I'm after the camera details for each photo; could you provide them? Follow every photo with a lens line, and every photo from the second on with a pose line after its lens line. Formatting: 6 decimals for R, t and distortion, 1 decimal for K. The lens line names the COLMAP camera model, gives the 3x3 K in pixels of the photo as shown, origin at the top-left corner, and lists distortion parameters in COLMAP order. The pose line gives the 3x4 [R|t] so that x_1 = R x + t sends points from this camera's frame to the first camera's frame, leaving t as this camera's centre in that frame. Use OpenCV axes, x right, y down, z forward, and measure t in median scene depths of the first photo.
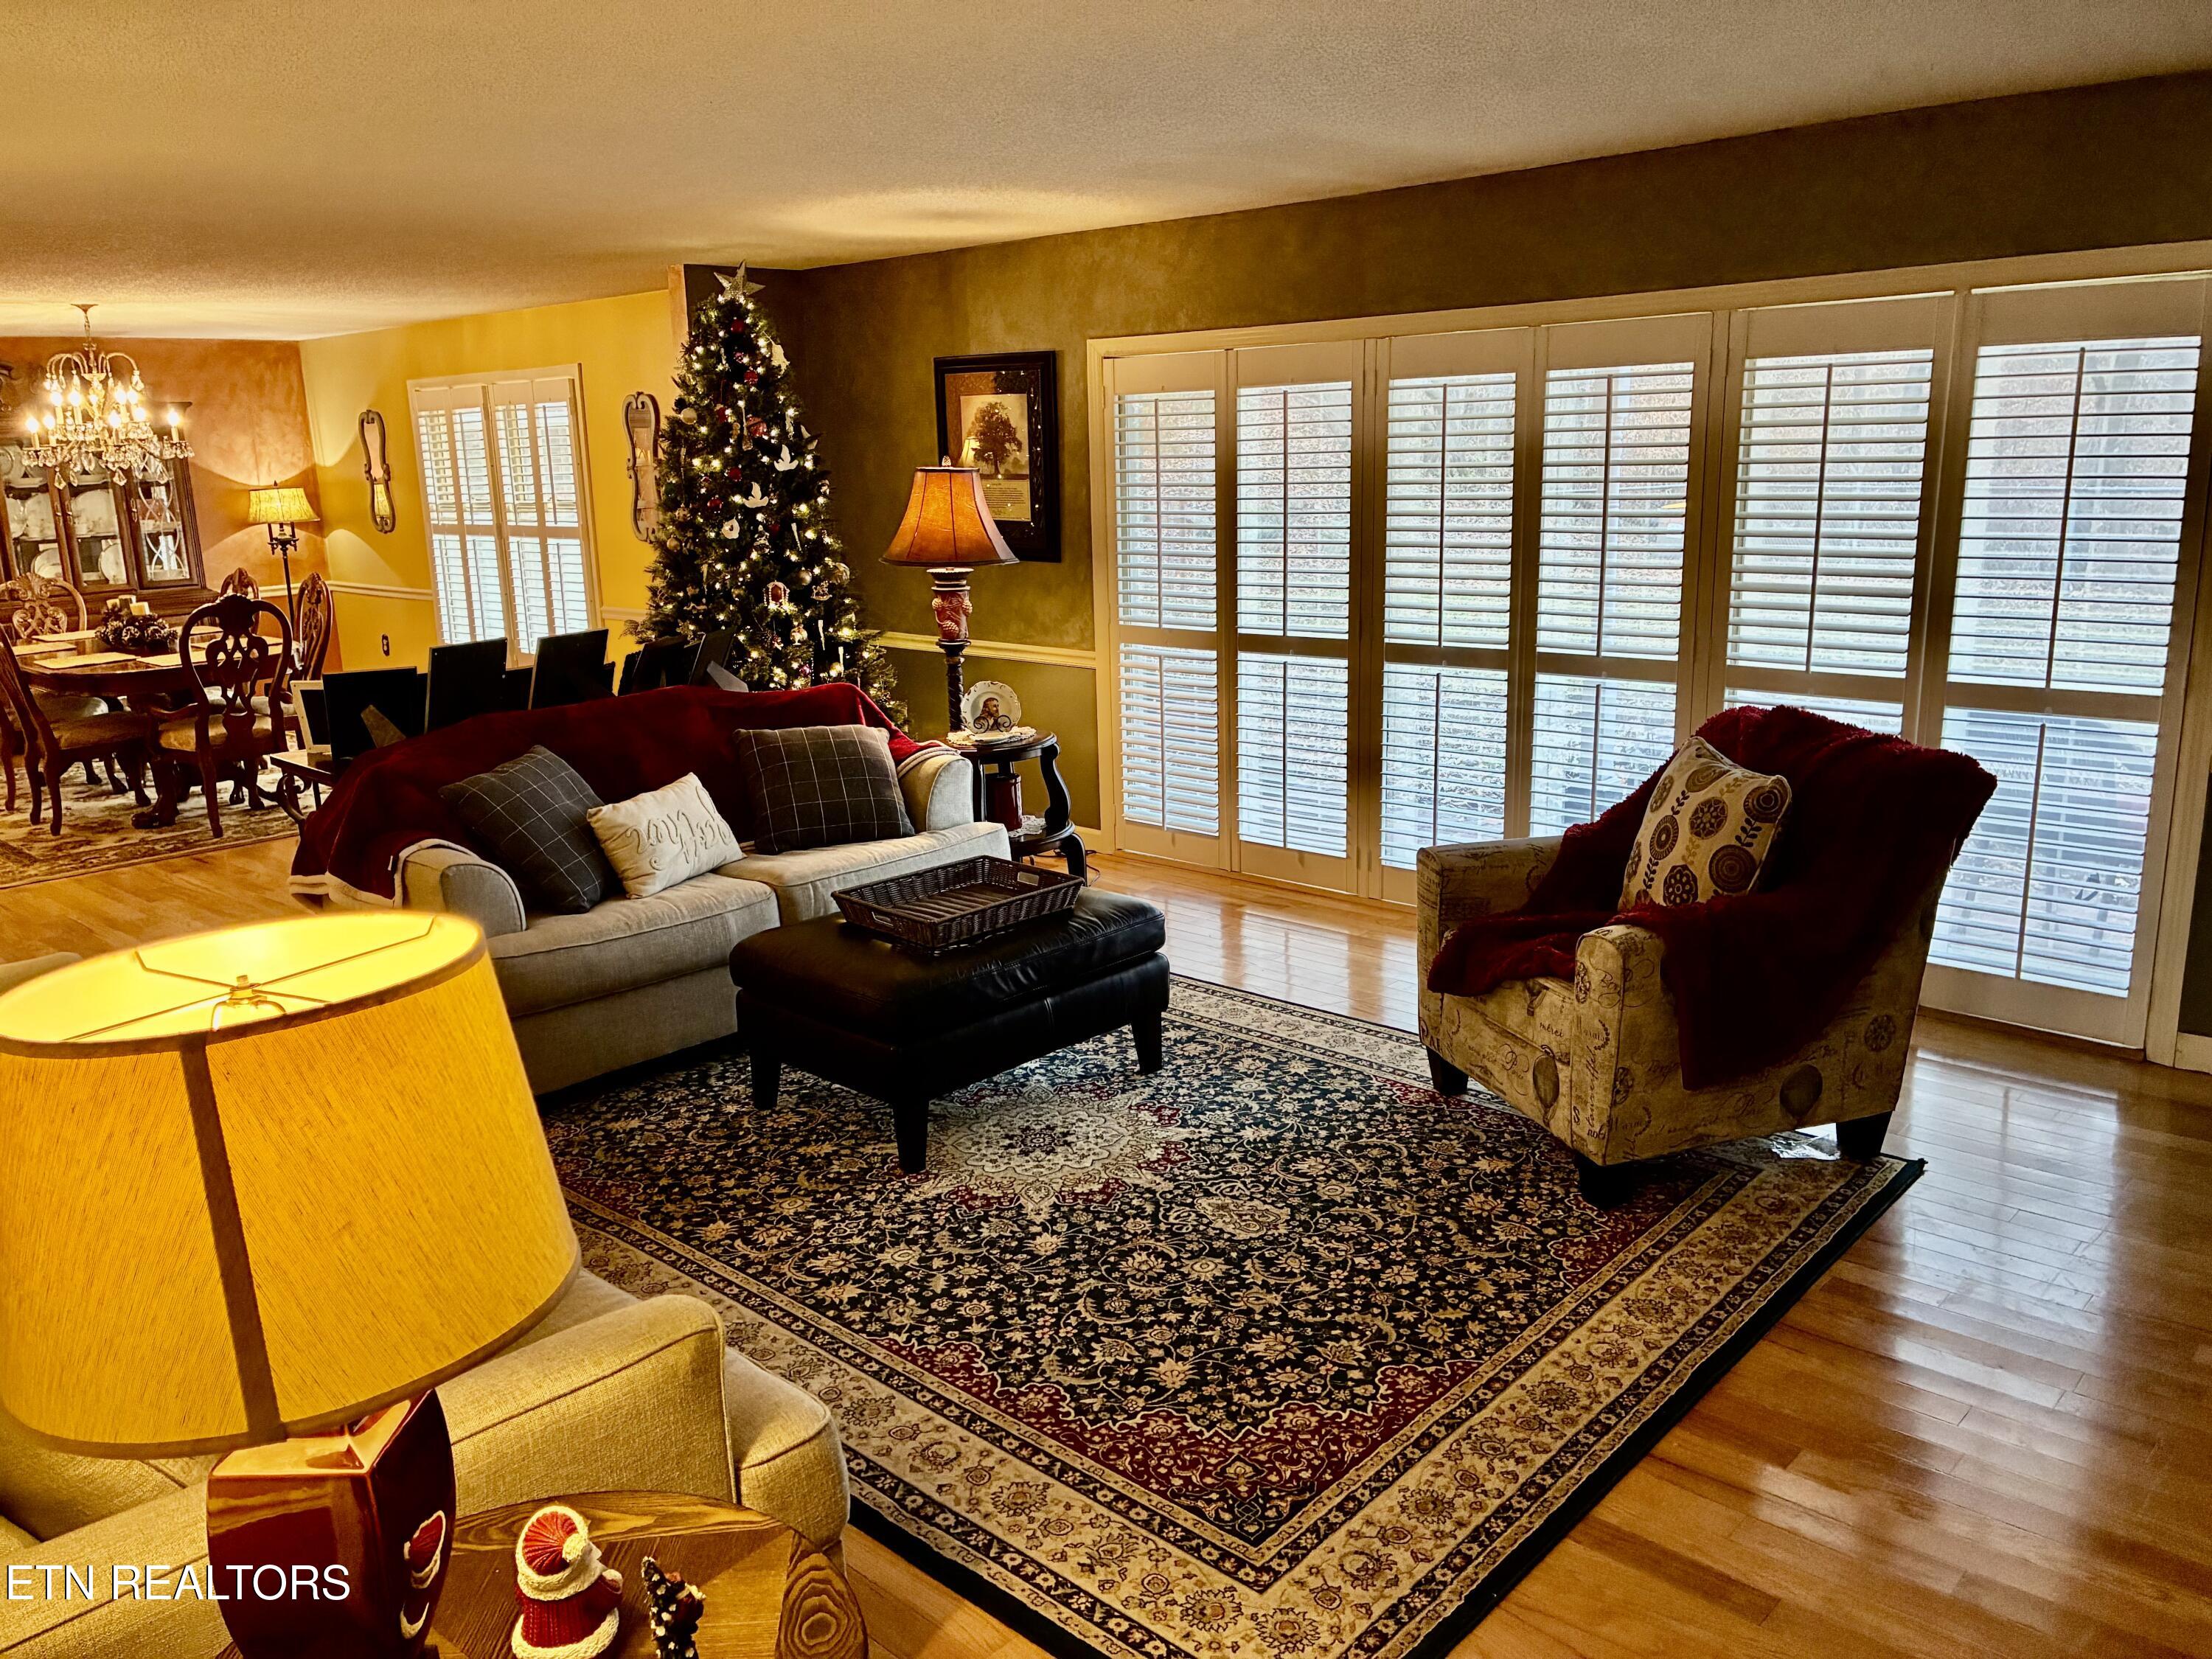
lens RADIAL K [[1675.4, 0, 1106.0], [0, 1675.4, 829.5], [0, 0, 1]] dist [0.012648, -0.002234]
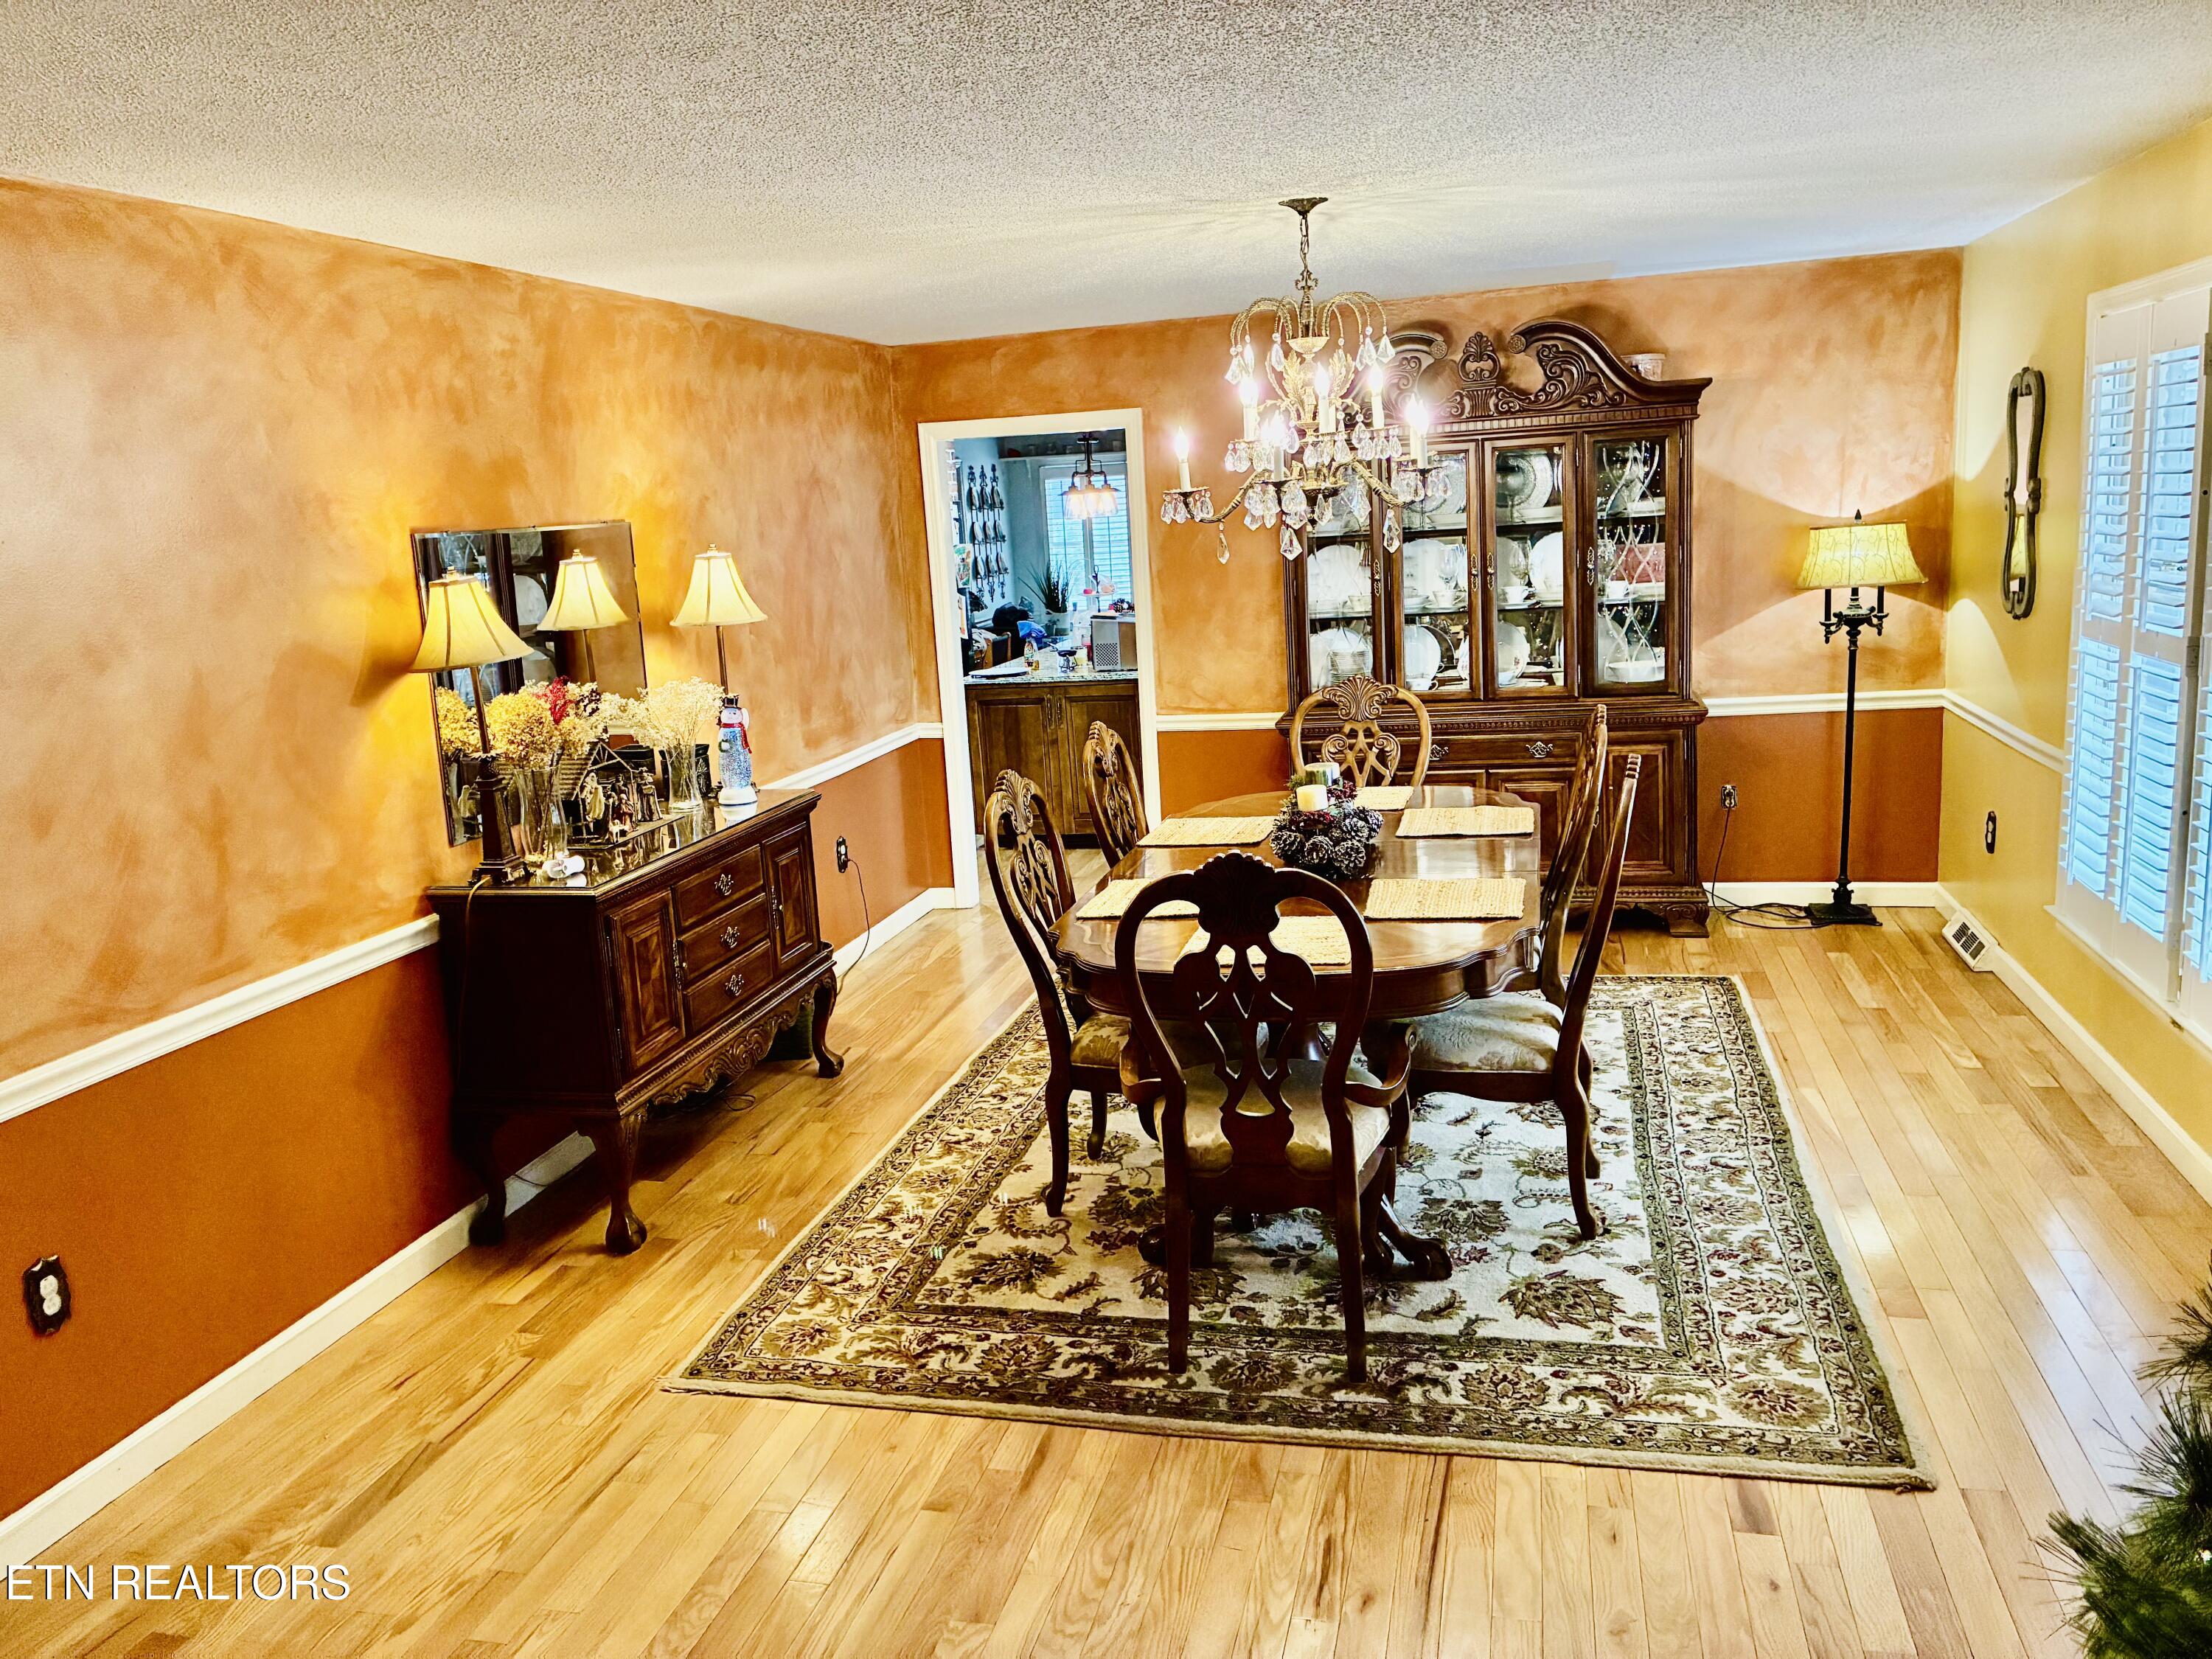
lens RADIAL K [[1680.4, 0, 1106.0], [0, 1680.4, 829.5], [0, 0, 1]] dist [0.077635, -0.106104]
pose [[0.491169, 0.166110, -0.855079, -0.129513], [-0.154267, 0.982720, 0.102292, -0.131707], [0.857295, 0.081668, 0.508307, 0.548222]]
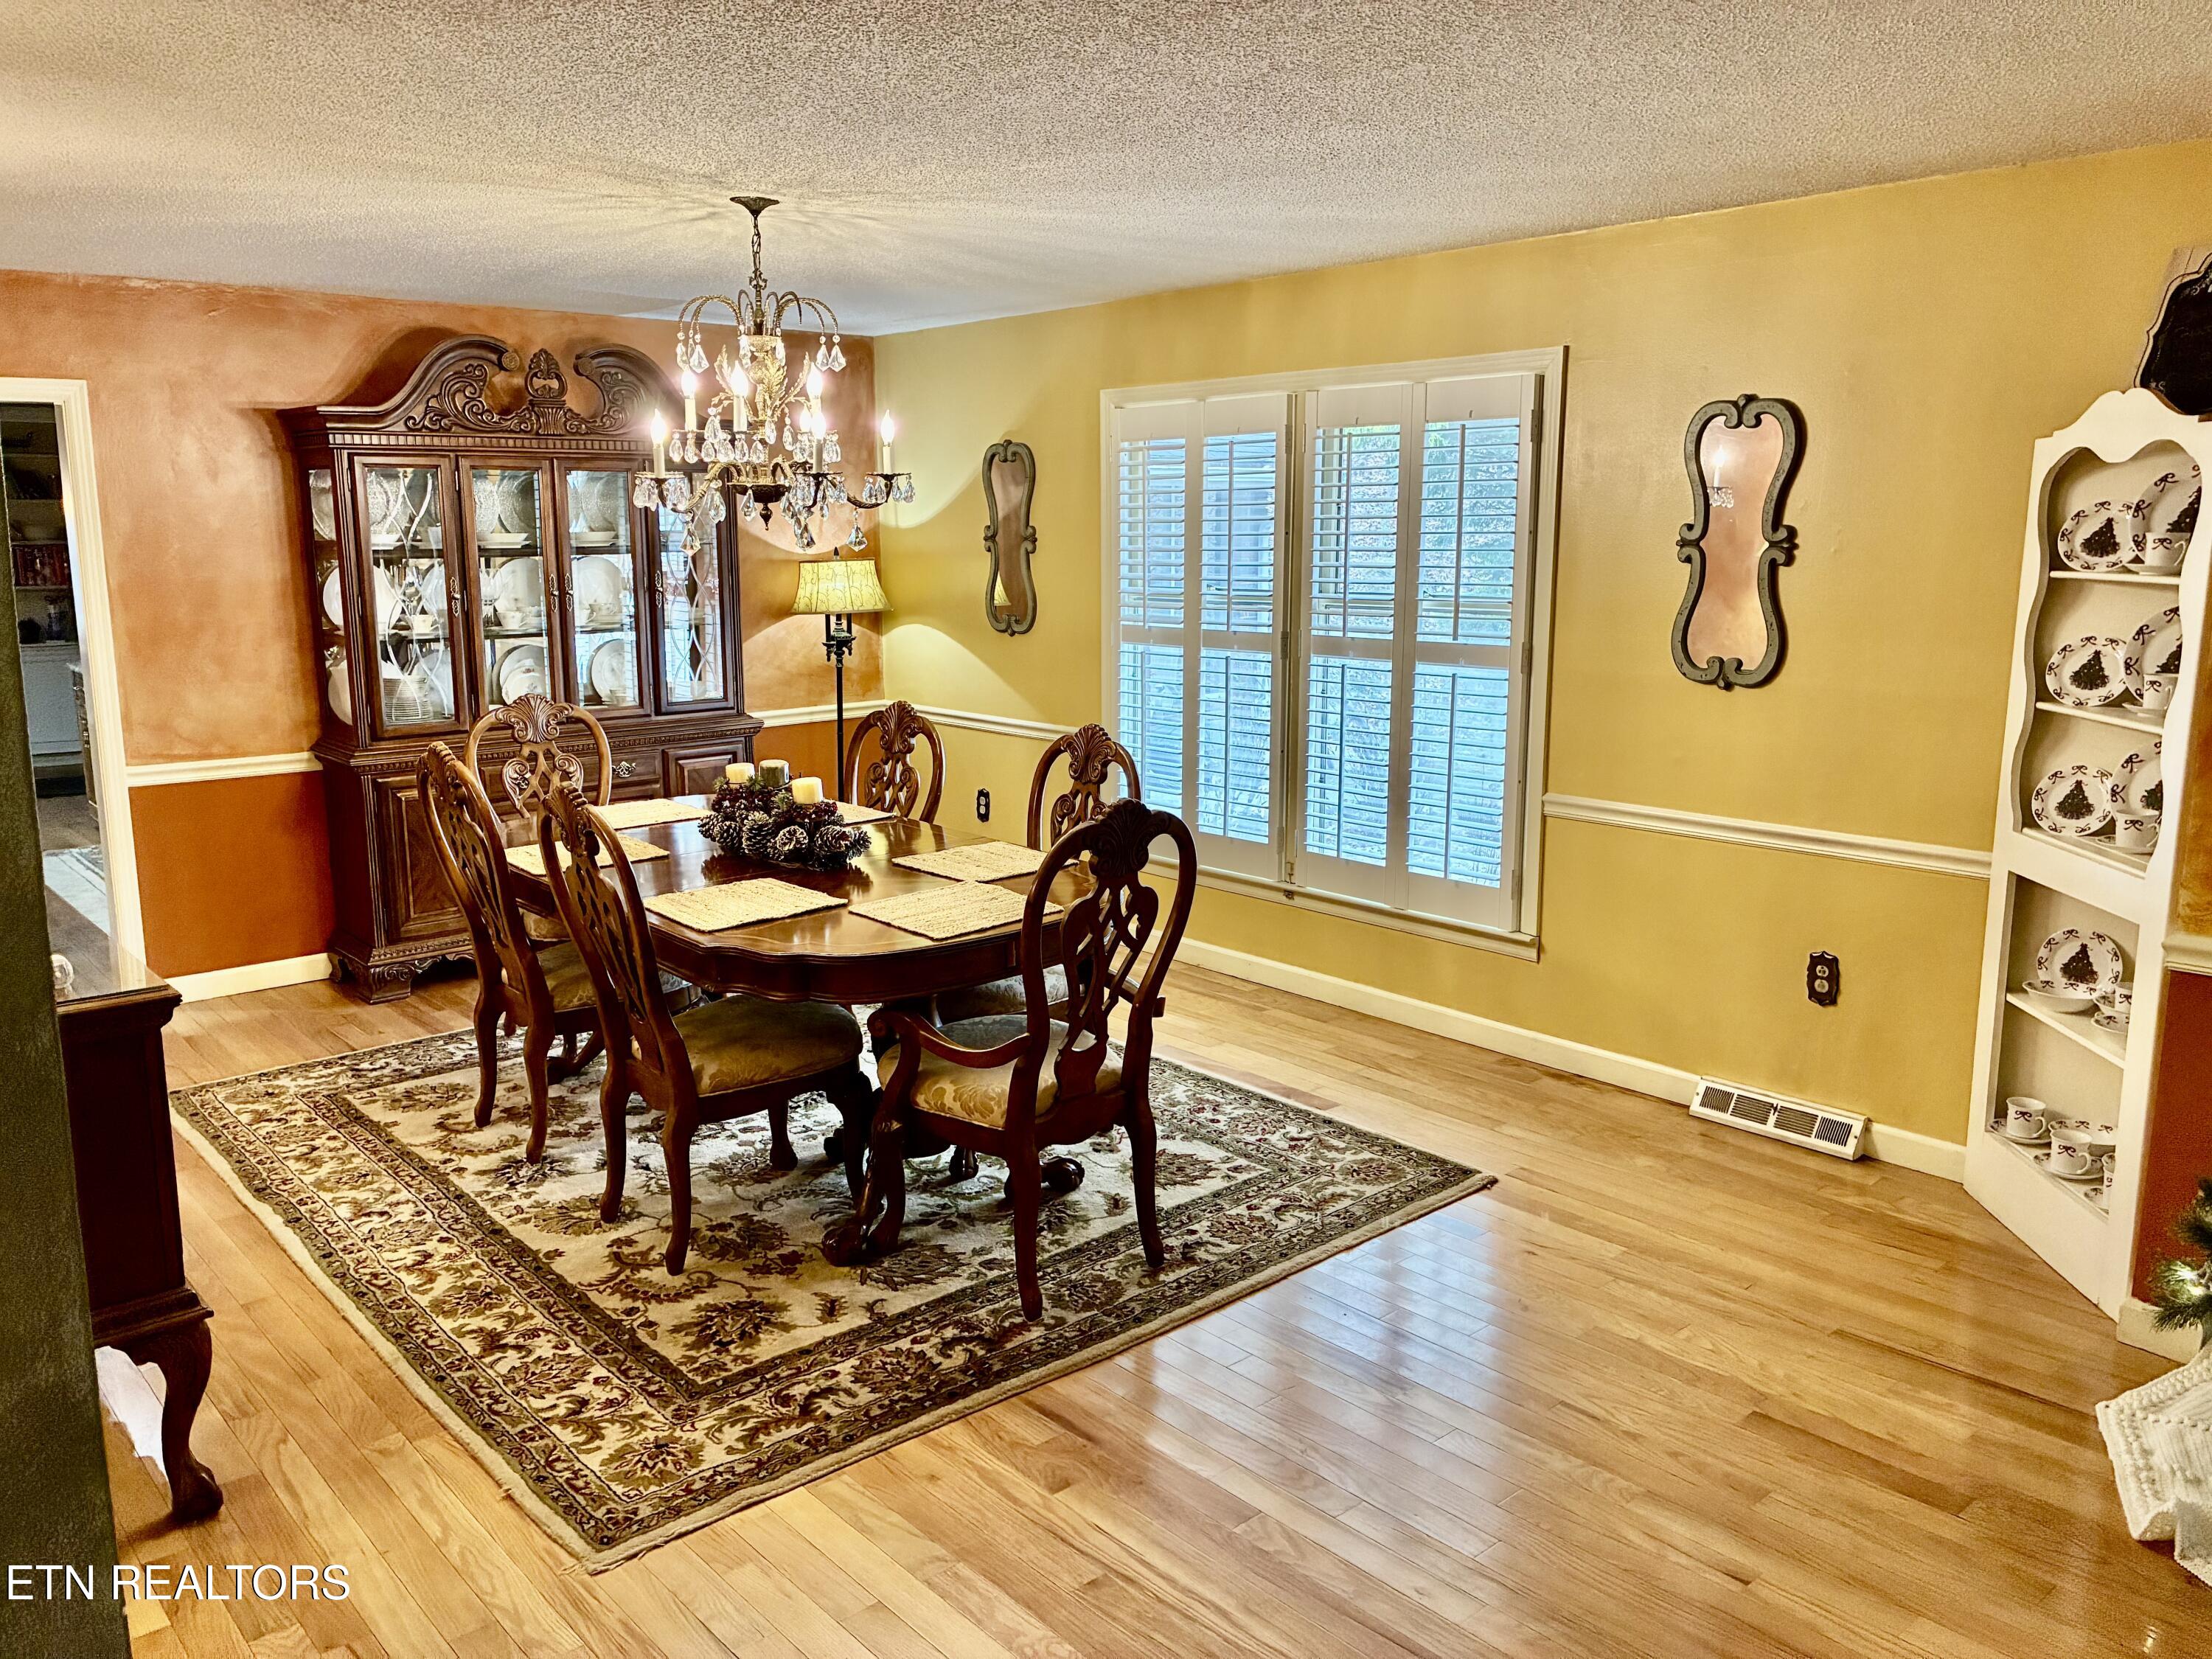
lens RADIAL K [[1680.4, 0, 1106.0], [0, 1680.4, 829.5], [0, 0, 1]] dist [0.077635, -0.106104]
pose [[0.994800, 0.040179, -0.093590, -0.346432], [-0.044450, 0.998042, -0.044013, -0.080044], [0.091638, 0.047945, 0.994638, 0.392009]]
